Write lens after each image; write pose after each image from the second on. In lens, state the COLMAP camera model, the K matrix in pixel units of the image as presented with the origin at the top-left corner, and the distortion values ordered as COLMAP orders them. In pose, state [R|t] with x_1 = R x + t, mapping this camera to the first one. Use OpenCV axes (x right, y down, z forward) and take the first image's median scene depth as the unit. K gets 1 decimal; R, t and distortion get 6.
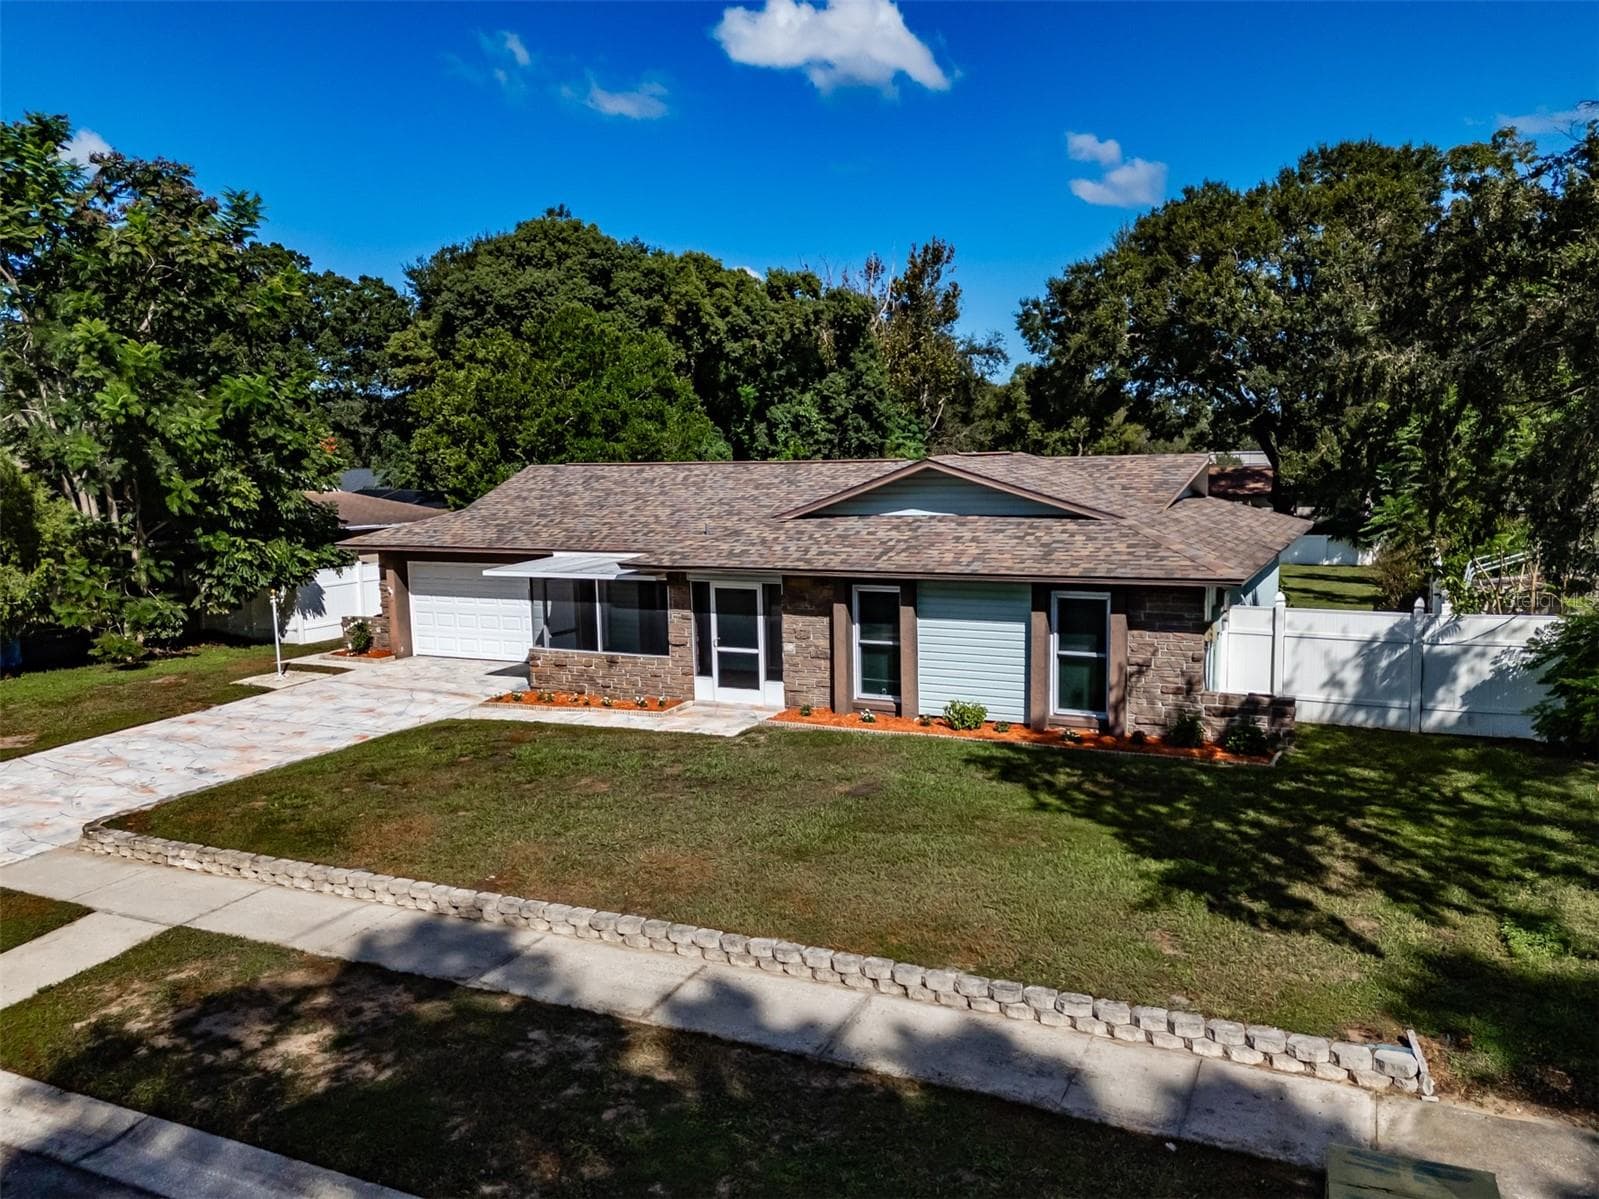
lens RADIAL K [[1143.3, 0, 753.3], [0, 1143.3, 600.3], [0, 0, 1]] dist [0.052713, -0.067874]
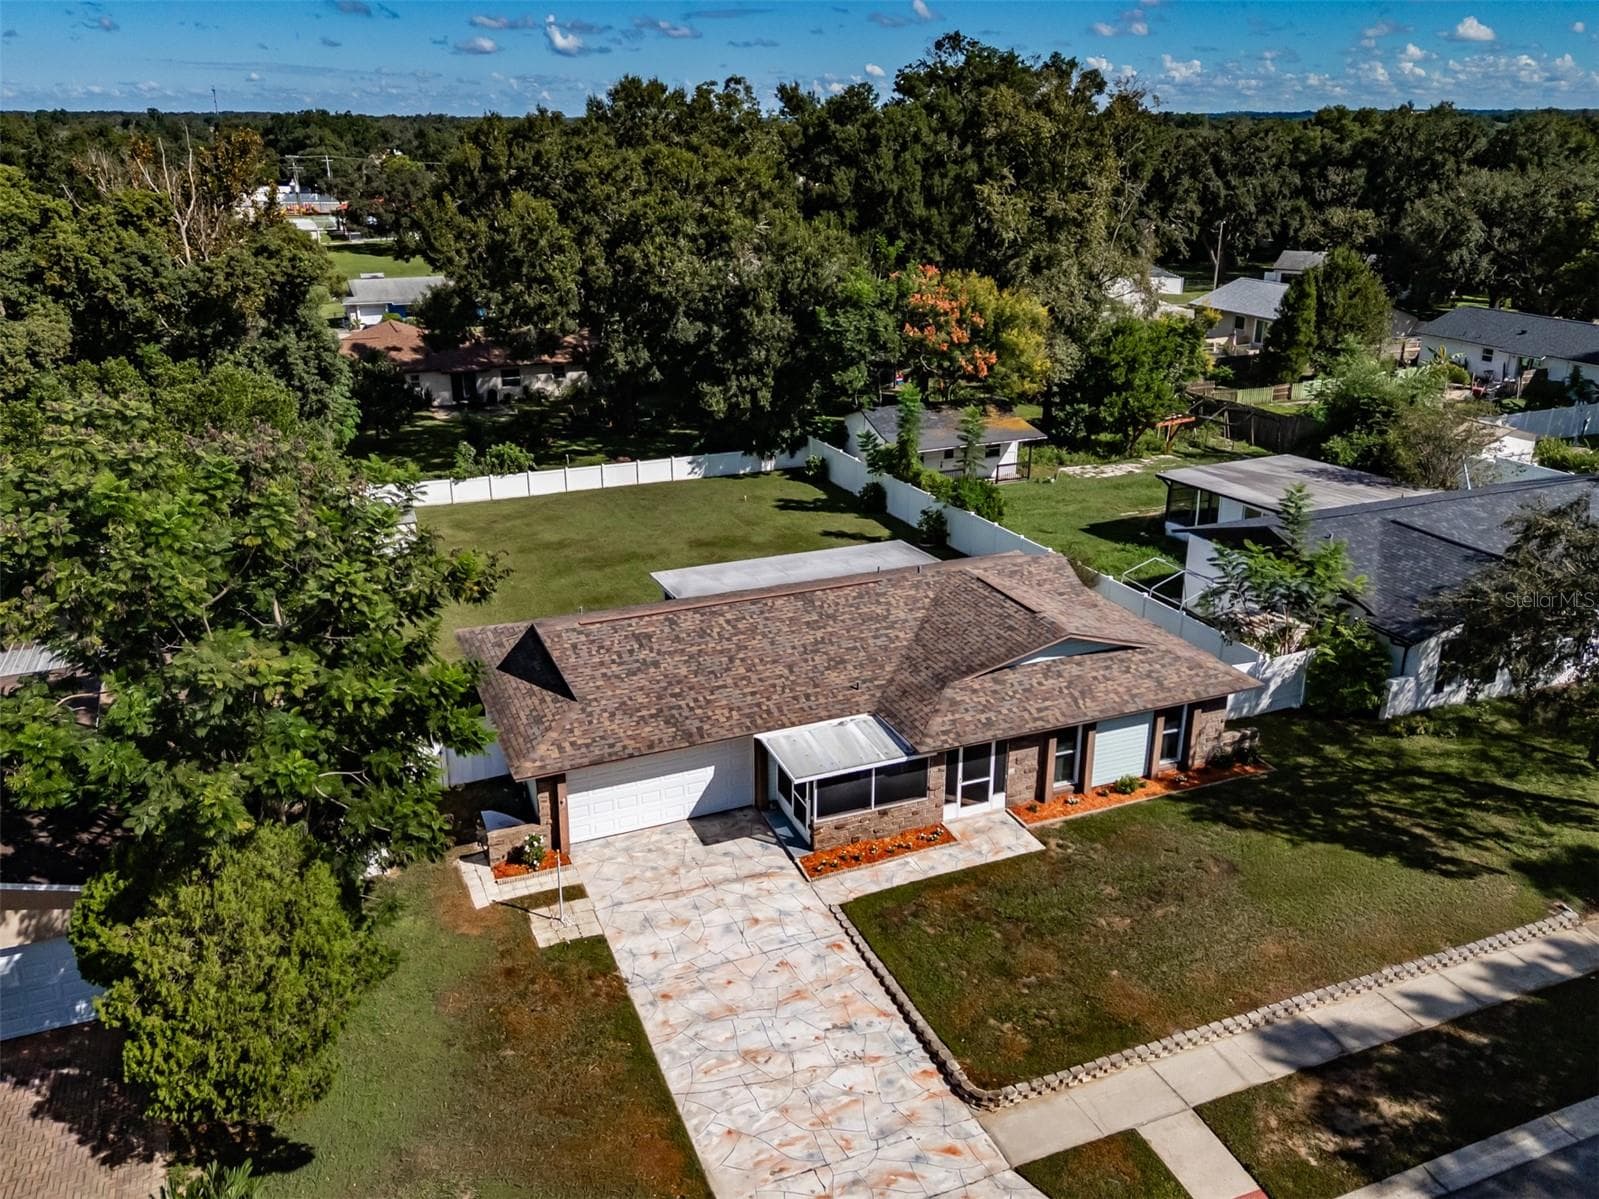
lens RADIAL K [[1143.3, 0, 753.3], [0, 1143.3, 600.3], [0, 0, 1]] dist [0.052713, -0.067874]
pose [[0.716116, -0.241817, 0.654754, -1.827185], [0.120354, 0.966797, 0.225429, -0.887480], [-0.687526, -0.082631, 0.721443, 0.237749]]
